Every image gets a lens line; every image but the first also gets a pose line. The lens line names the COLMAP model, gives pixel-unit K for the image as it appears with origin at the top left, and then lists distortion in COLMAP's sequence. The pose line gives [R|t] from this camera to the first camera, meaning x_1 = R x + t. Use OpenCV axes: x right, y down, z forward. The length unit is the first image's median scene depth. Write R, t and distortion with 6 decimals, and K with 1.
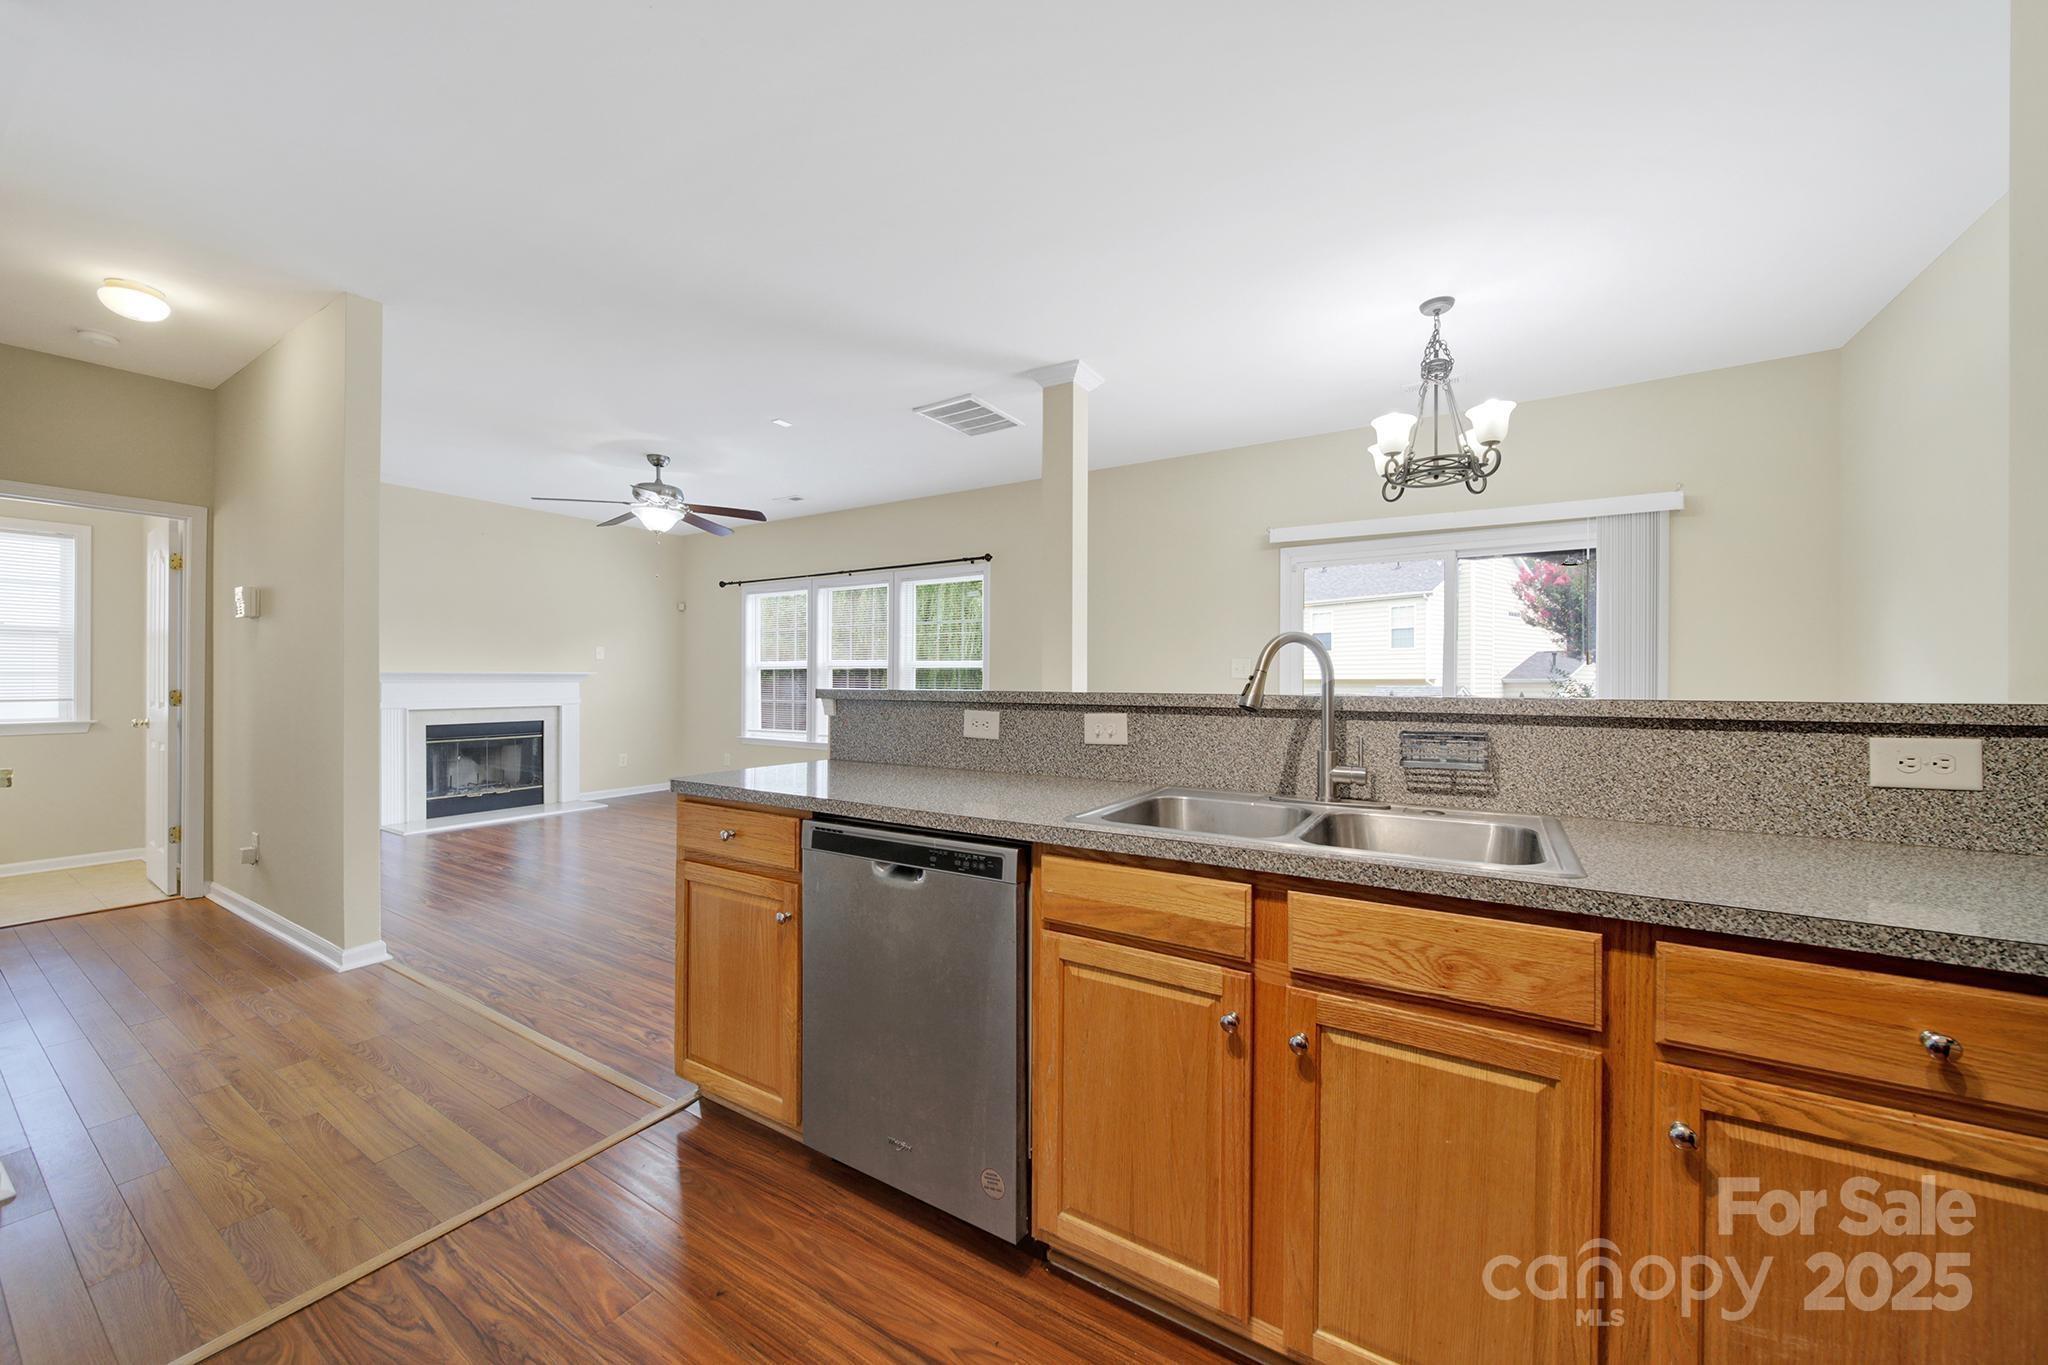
lens RADIAL K [[753.1, 0, 1022.9], [0, 753.1, 687.5], [0, 0, 1]] dist [0.003259, -0.001027]
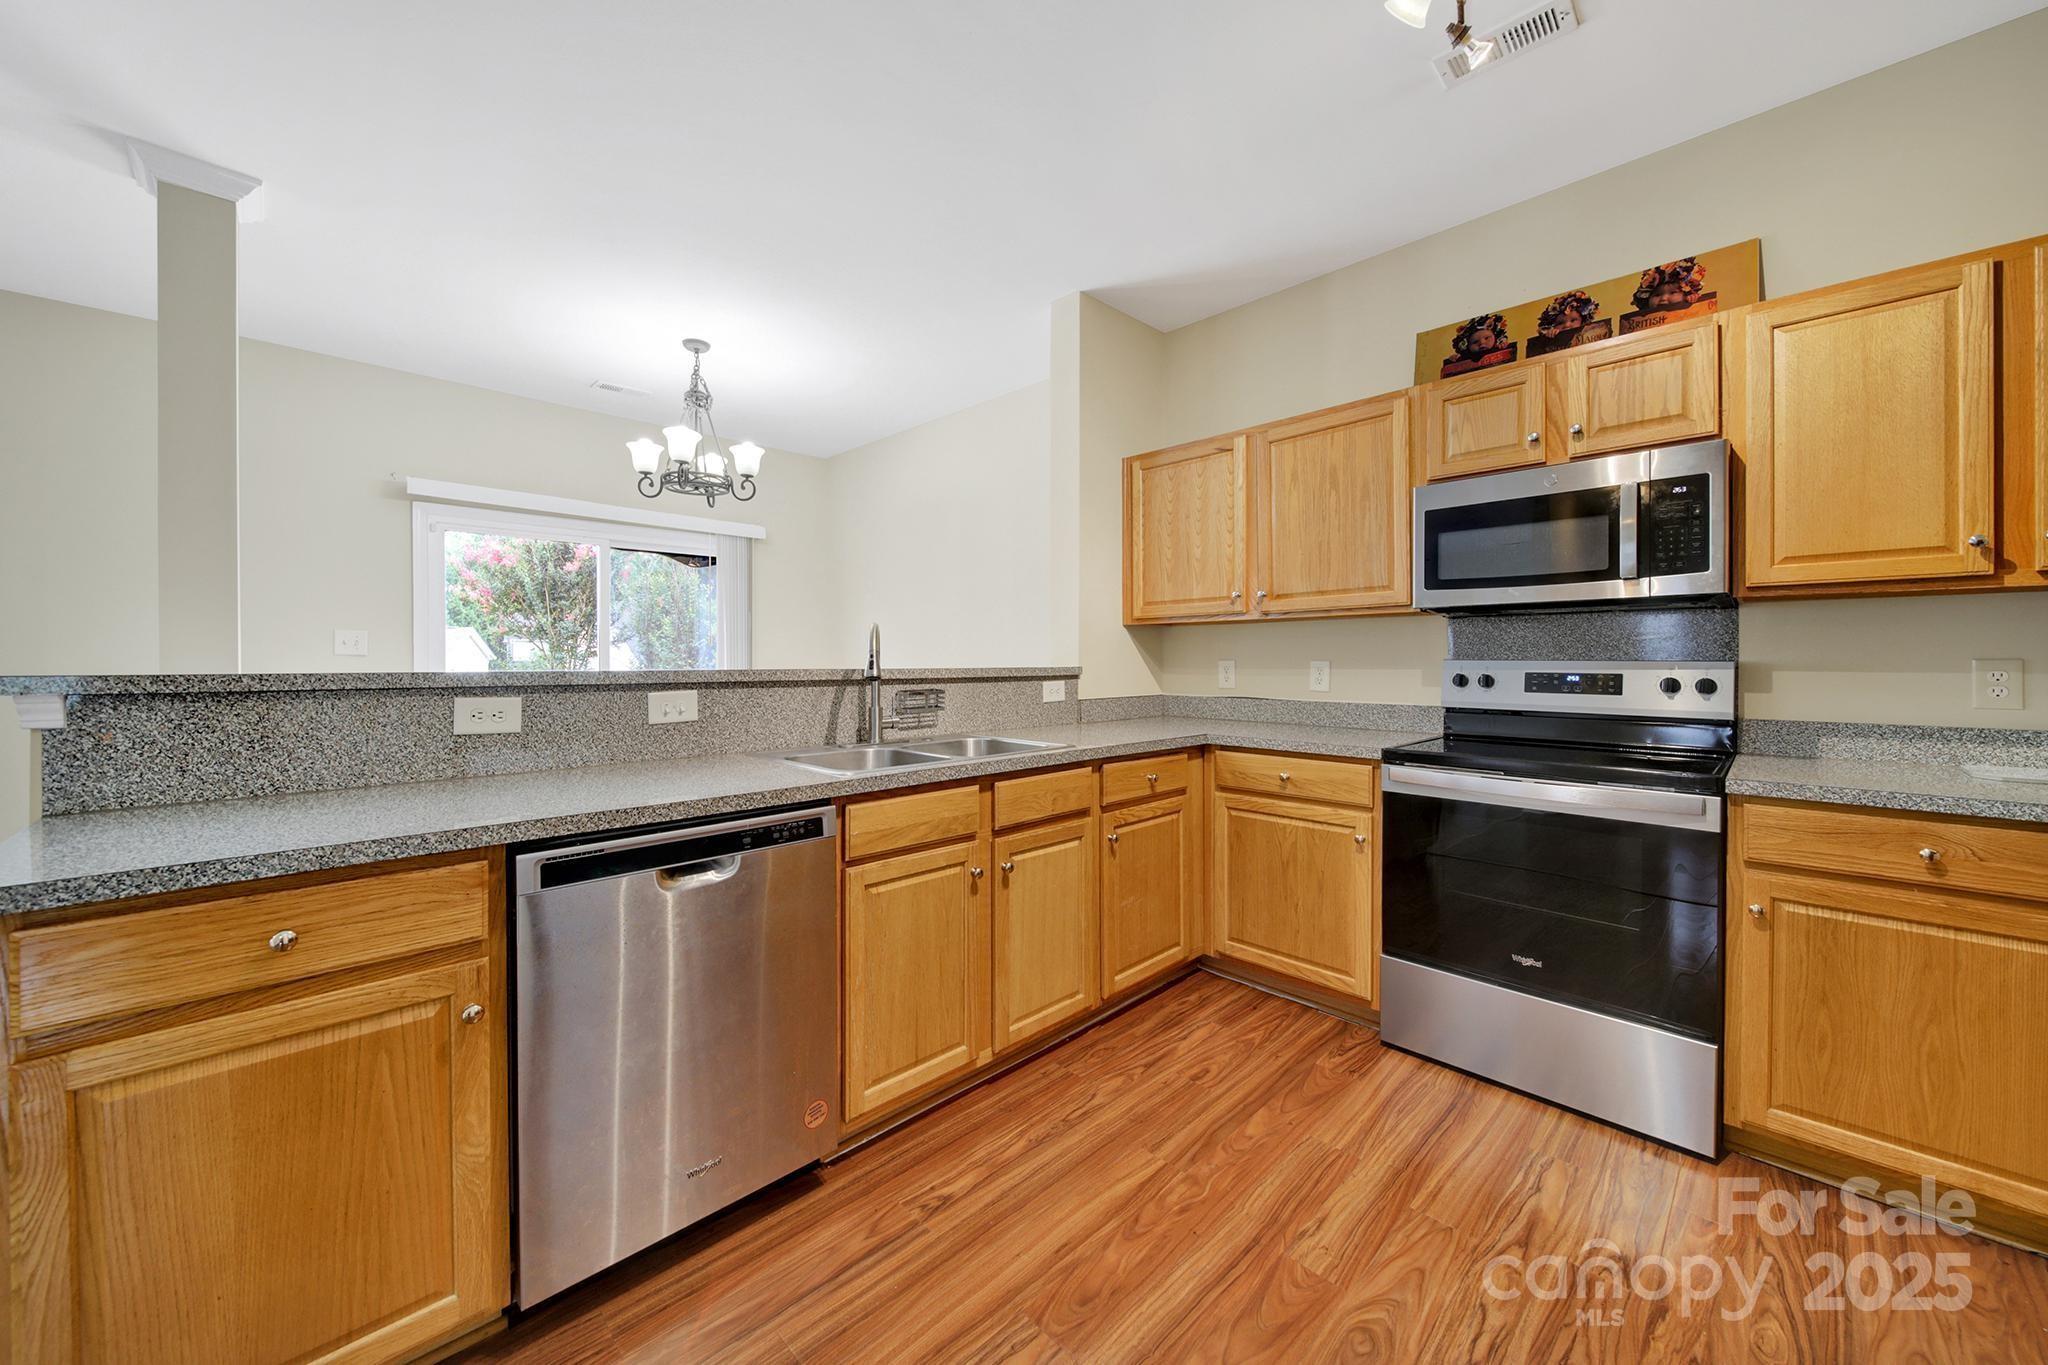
lens RADIAL K [[753.1, 0, 1024.4], [0, 753.1, 660.7], [0, 0, 1]] dist [0.003259, -0.001027]
pose [[0.233128, -0.004679, 0.972435, -0.977940], [0.007228, 0.999969, 0.003078, -0.007143], [-0.972419, 0.006312, 0.233155, 0.414273]]
